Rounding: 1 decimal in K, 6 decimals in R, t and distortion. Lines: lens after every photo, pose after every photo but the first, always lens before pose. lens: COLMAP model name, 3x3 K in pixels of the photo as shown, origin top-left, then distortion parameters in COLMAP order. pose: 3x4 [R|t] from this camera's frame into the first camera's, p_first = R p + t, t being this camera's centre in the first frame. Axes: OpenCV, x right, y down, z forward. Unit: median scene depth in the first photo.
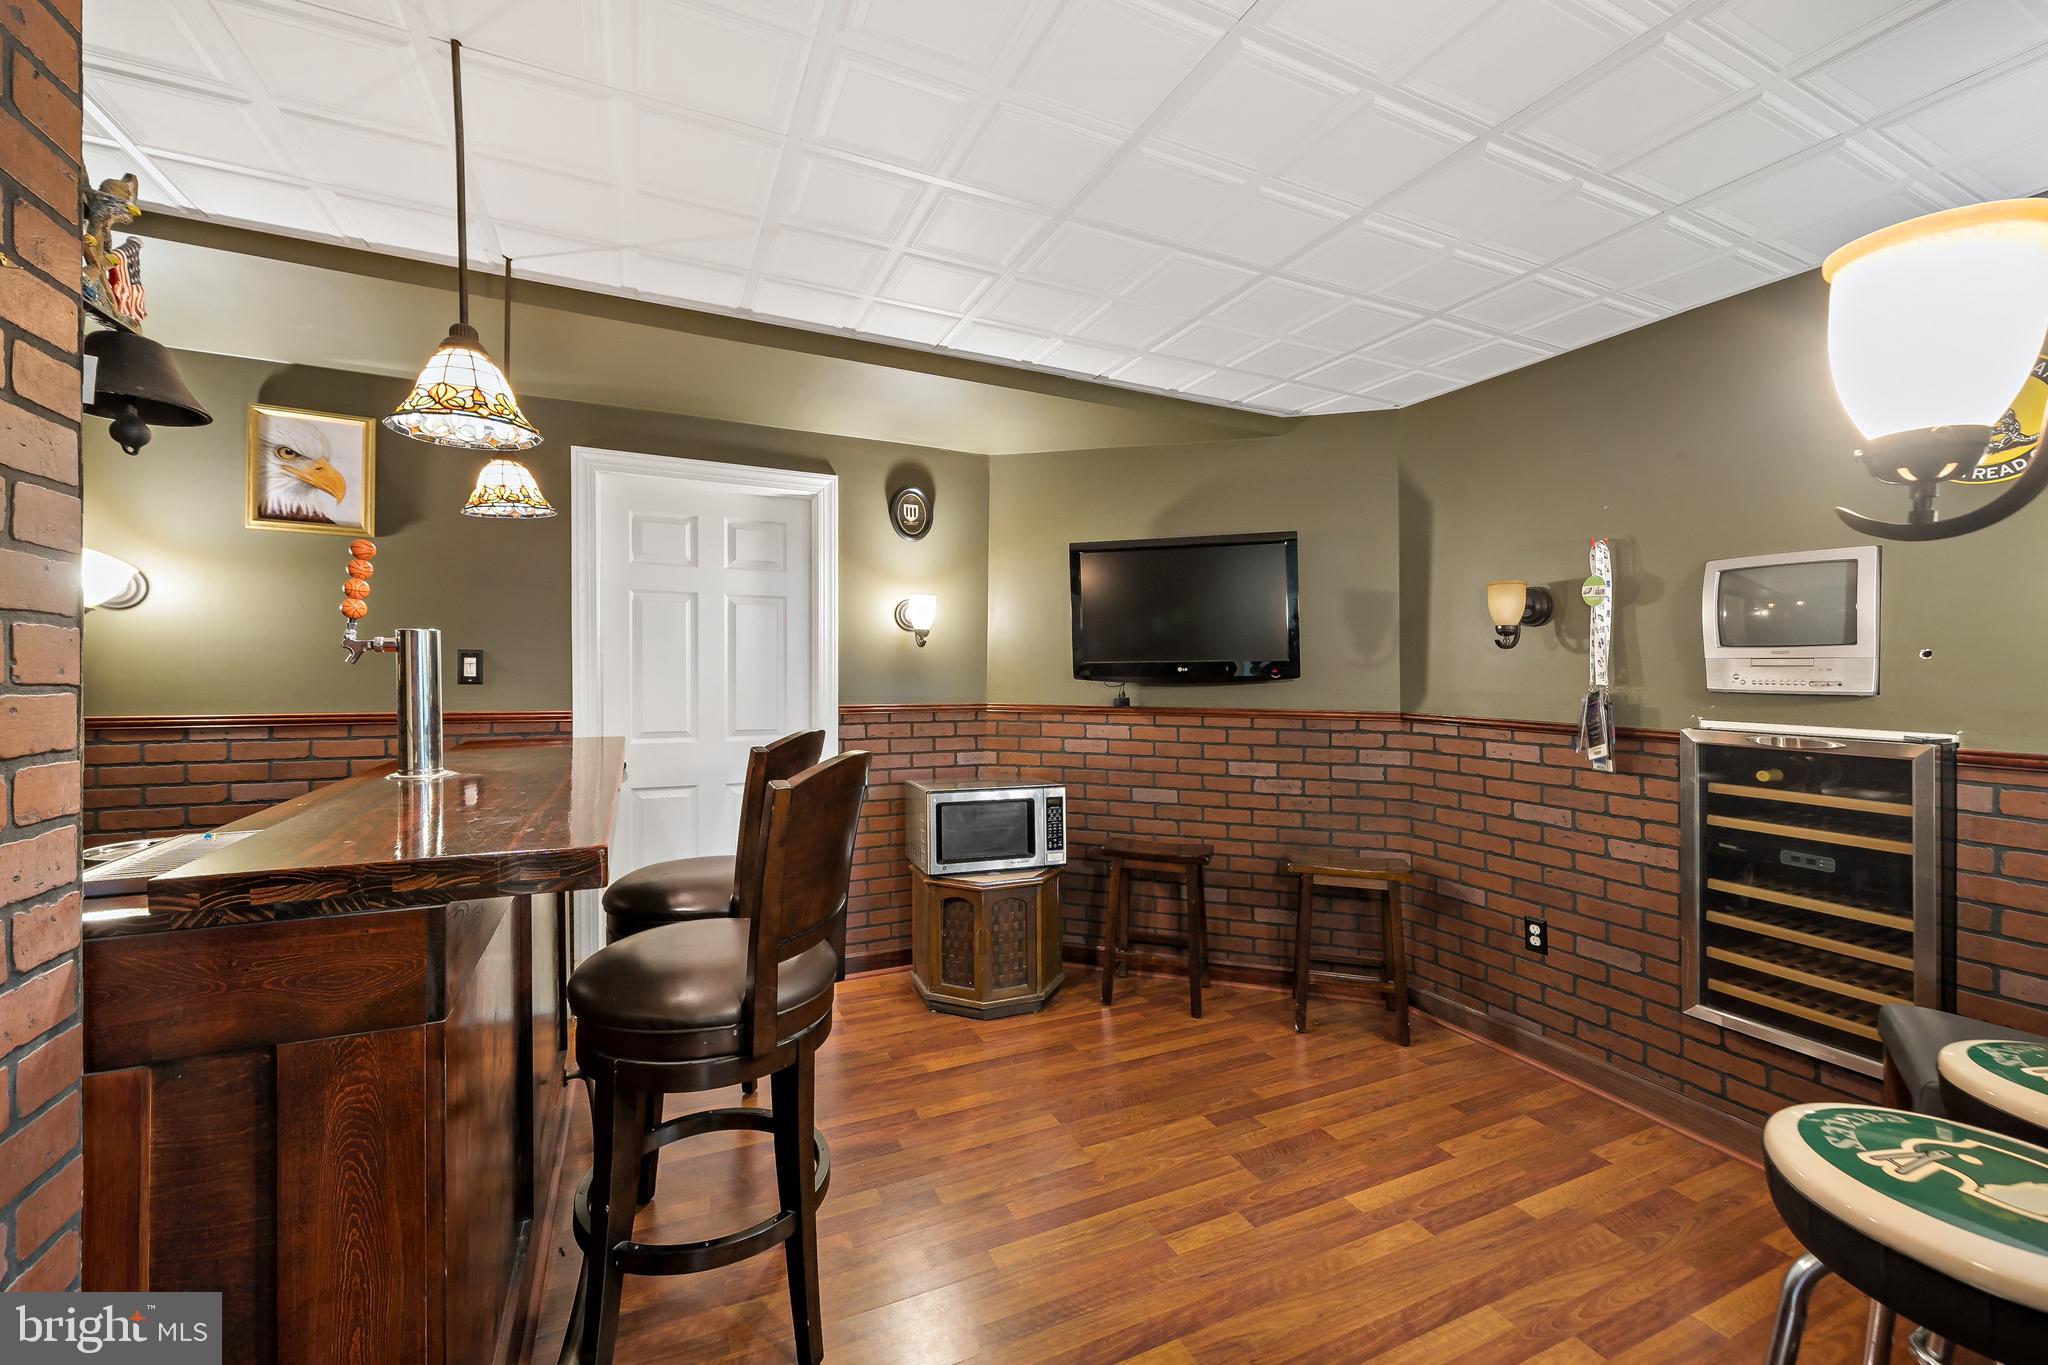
lens RADIAL K [[819.5, 0, 1040.1], [0, 819.5, 671.4], [0, 0, 1]] dist [0.000263, 0.000042]
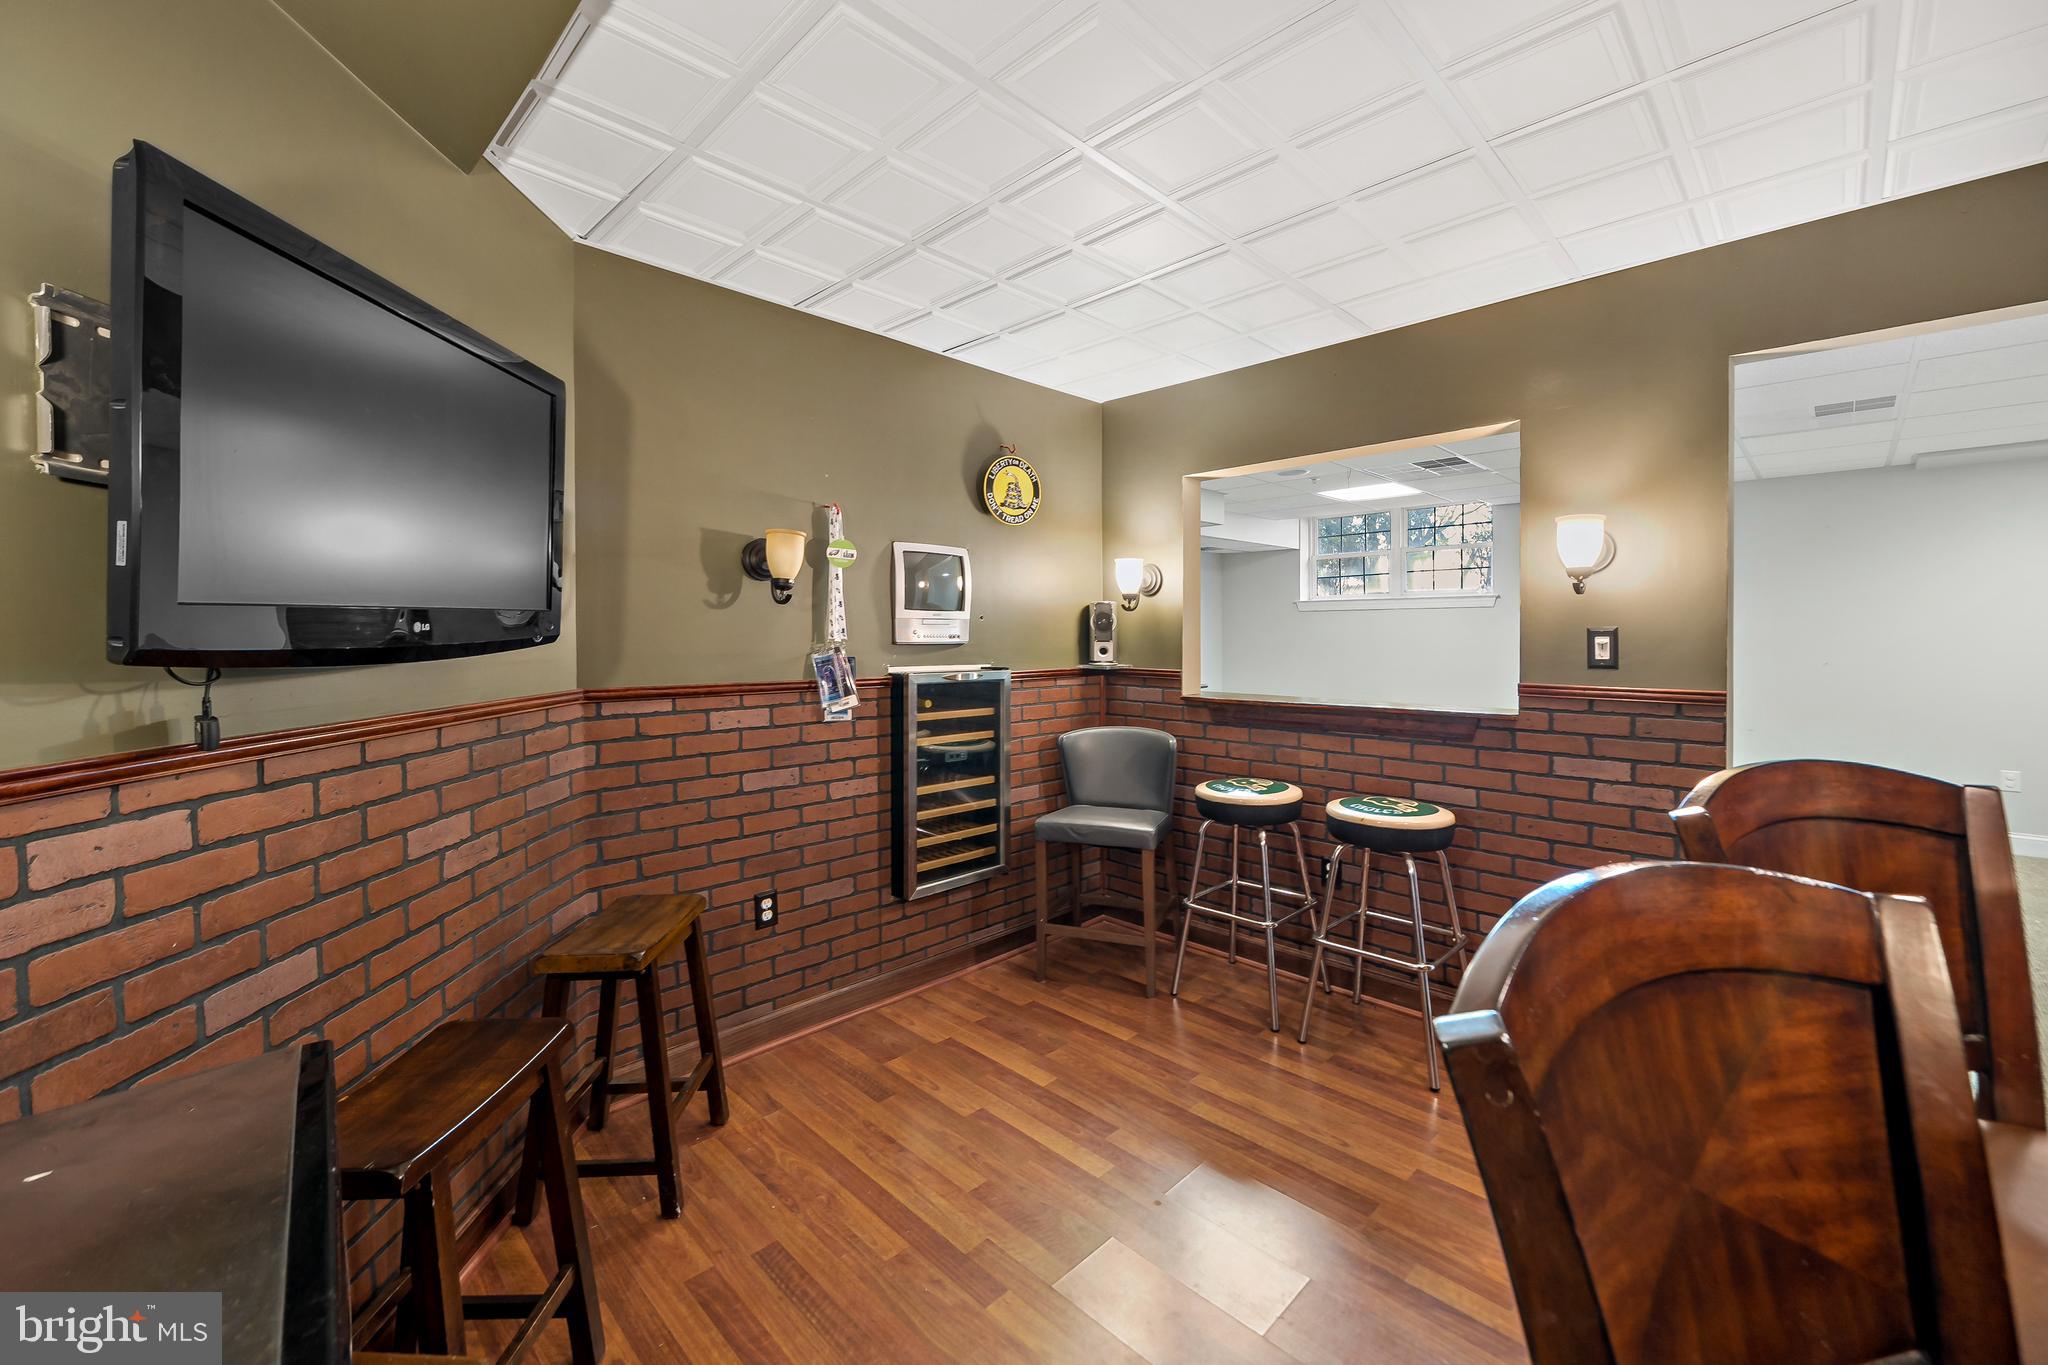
lens RADIAL K [[819.5, 0, 1000.5], [0, 819.5, 630.0], [0, 0, 1]] dist [0.000263, 0.000042]
pose [[-0.311371, -0.006497, 0.950266, -0.327418], [-0.001477, 0.999979, 0.006353, -0.004312], [-0.950287, 0.000575, -0.311374, 0.919121]]
